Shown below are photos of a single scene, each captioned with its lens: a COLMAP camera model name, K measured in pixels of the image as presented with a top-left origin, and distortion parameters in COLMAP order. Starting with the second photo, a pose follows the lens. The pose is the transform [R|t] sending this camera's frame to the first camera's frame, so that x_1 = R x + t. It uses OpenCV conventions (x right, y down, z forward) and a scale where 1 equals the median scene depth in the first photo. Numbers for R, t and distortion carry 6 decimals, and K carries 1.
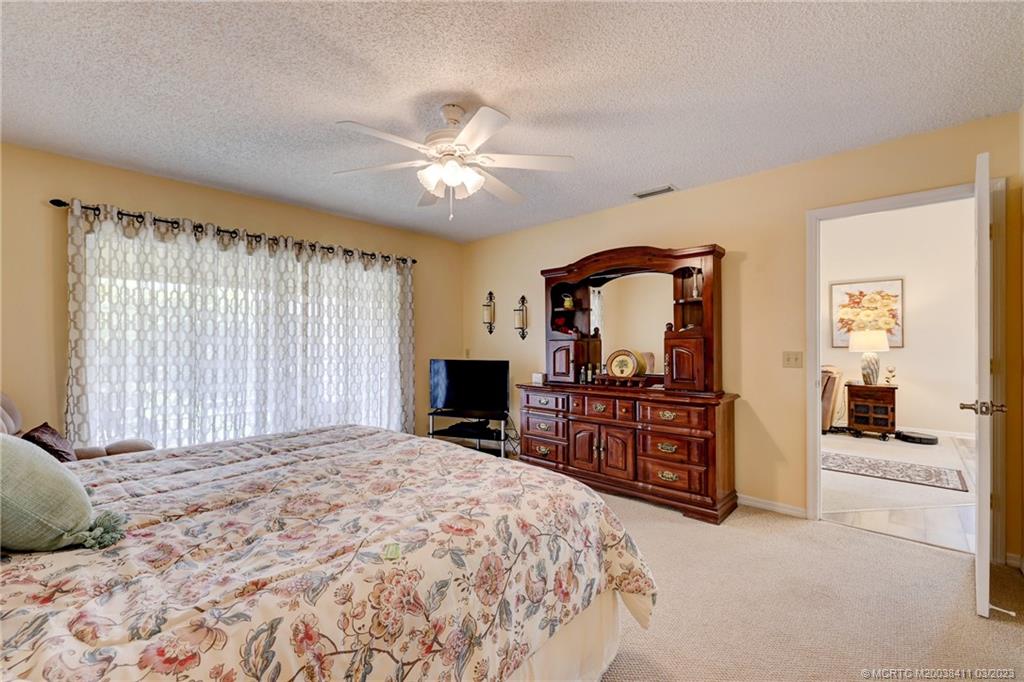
lens RADIAL K [[428.7, 0, 508.5], [0, 428.7, 338.8], [0, 0, 1]] dist [0.001729, -0.002343]
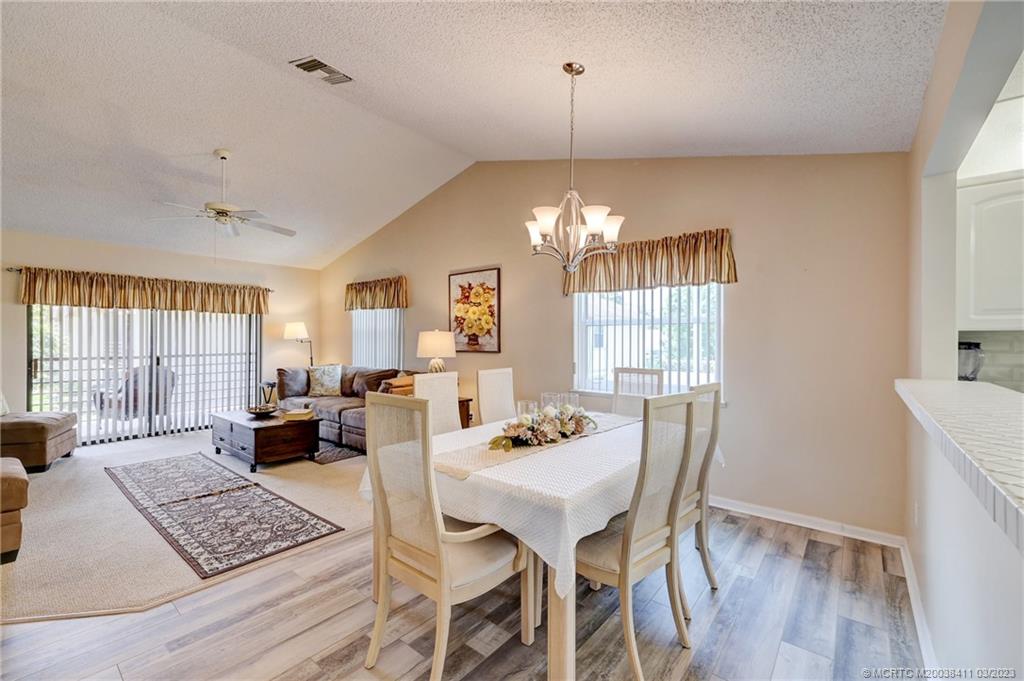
lens RADIAL K [[428.7, 0, 511.8], [0, 428.7, 341.2], [0, 0, 1]] dist [0.001729, -0.002343]
pose [[0.998041, 0.002683, 0.062501, 0.870844], [-0.003503, 0.999909, 0.013007, -0.011249], [-0.062461, -0.013201, 0.997960, 0.179937]]
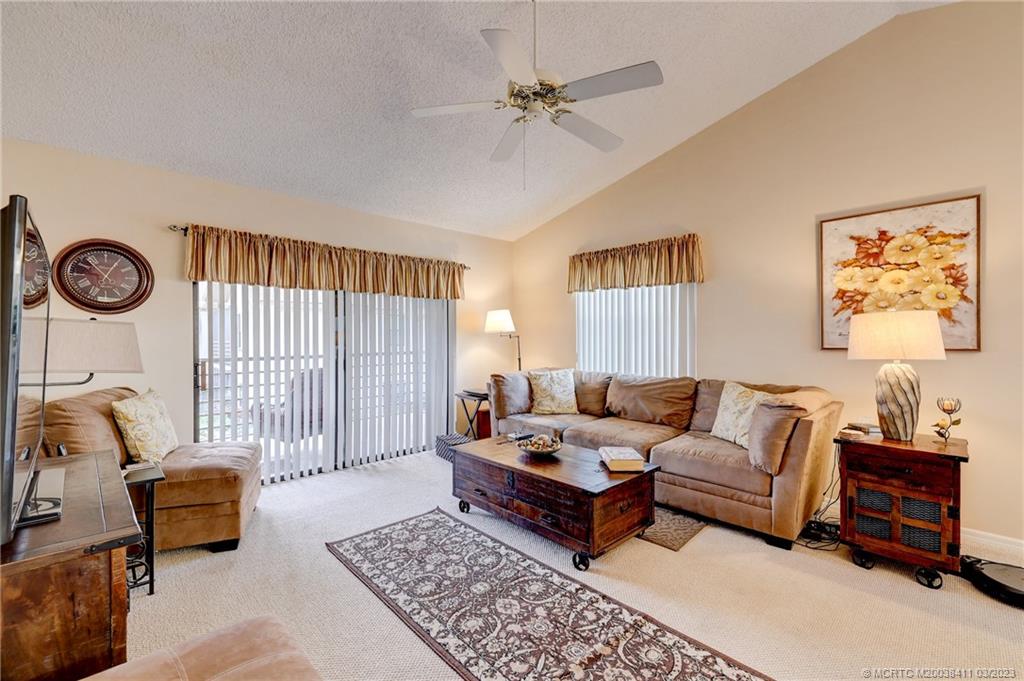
lens RADIAL K [[428.7, 0, 509.9], [0, 428.7, 339.5], [0, 0, 1]] dist [0.001729, -0.002343]
pose [[0.997748, -0.000323, -0.067068, 0.456690], [0.000991, 0.999950, 0.009924, 0.003406], [0.067062, -0.009968, 0.997699, 0.514715]]
